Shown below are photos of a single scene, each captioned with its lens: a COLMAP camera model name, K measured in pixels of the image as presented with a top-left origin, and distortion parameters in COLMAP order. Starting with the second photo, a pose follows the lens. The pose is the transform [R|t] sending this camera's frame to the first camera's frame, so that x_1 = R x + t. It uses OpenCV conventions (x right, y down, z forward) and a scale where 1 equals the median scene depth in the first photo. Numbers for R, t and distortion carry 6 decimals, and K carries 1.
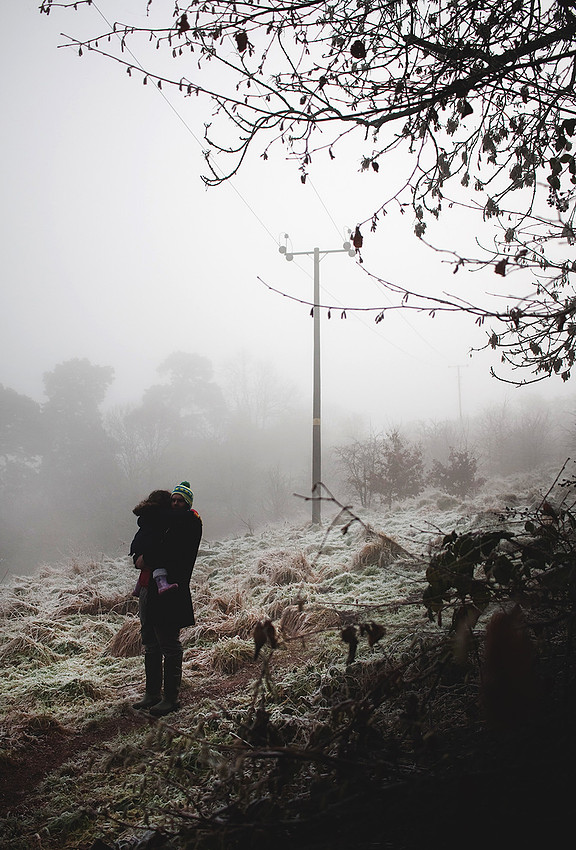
lens RADIAL K [[960.4, 0, 288.6], [0, 960.4, 421.3], [0, 0, 1]] dist [-0.092789, 0.000000]
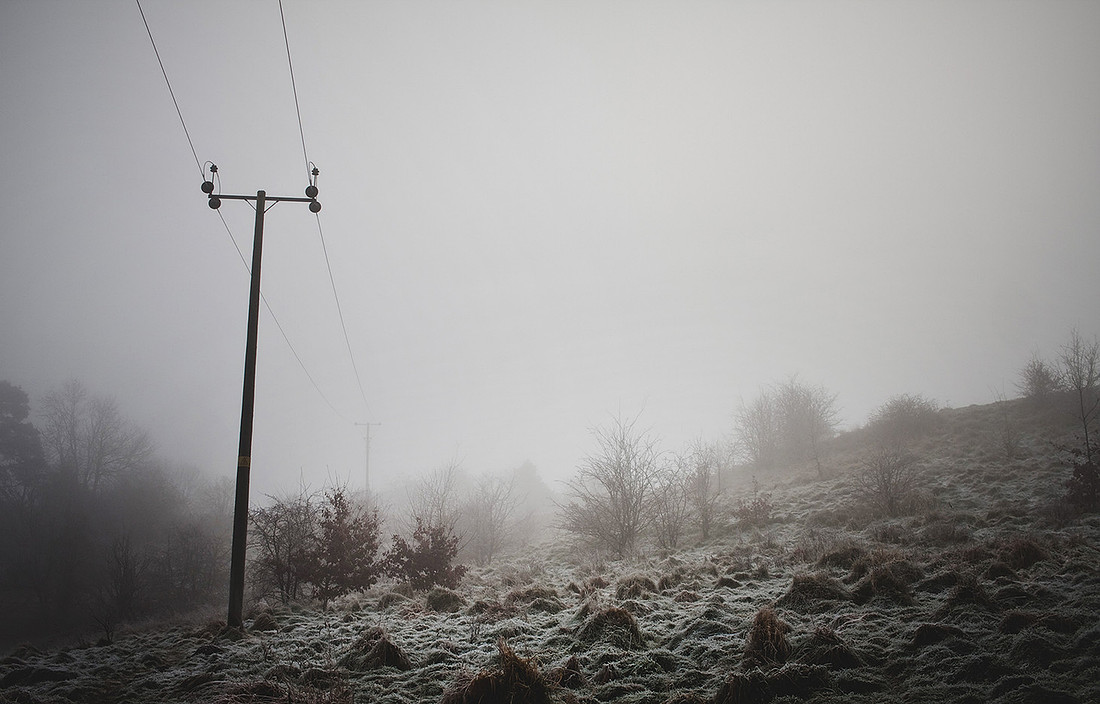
lens RADIAL K [[1223.1, 0, 550.1], [0, 1223.1, 362.7], [0, 0, 1]] dist [-0.096902, 0.000000]
pose [[0.942209, 0.087256, 0.323464, -0.032206], [-0.050712, 0.991508, -0.119747, 0.015760], [-0.331166, 0.096423, 0.938633, 0.141689]]
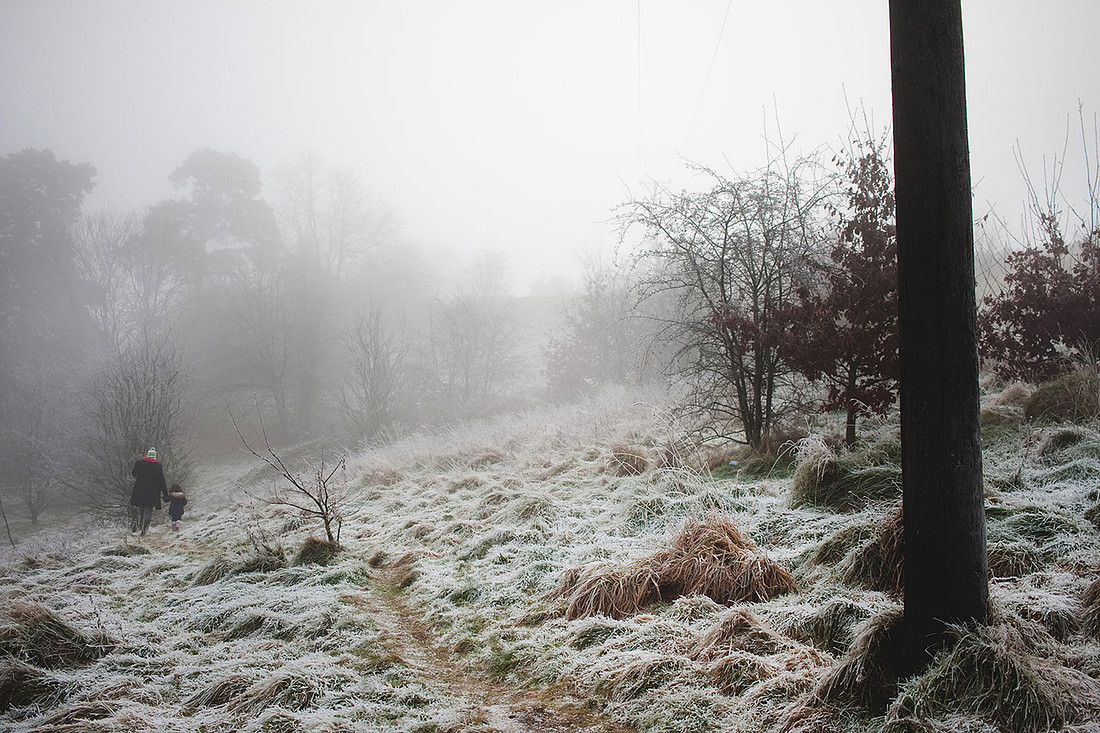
lens RADIAL K [[1242.9, 0, 549.7], [0, 1242.9, 367.7], [0, 0, 1]] dist [-0.092789, 0.000000]
pose [[0.989585, 0.023555, 0.142010, -0.021409], [-0.032642, 0.997542, 0.062002, 0.086324], [-0.140201, -0.065992, 0.987921, 1.115412]]
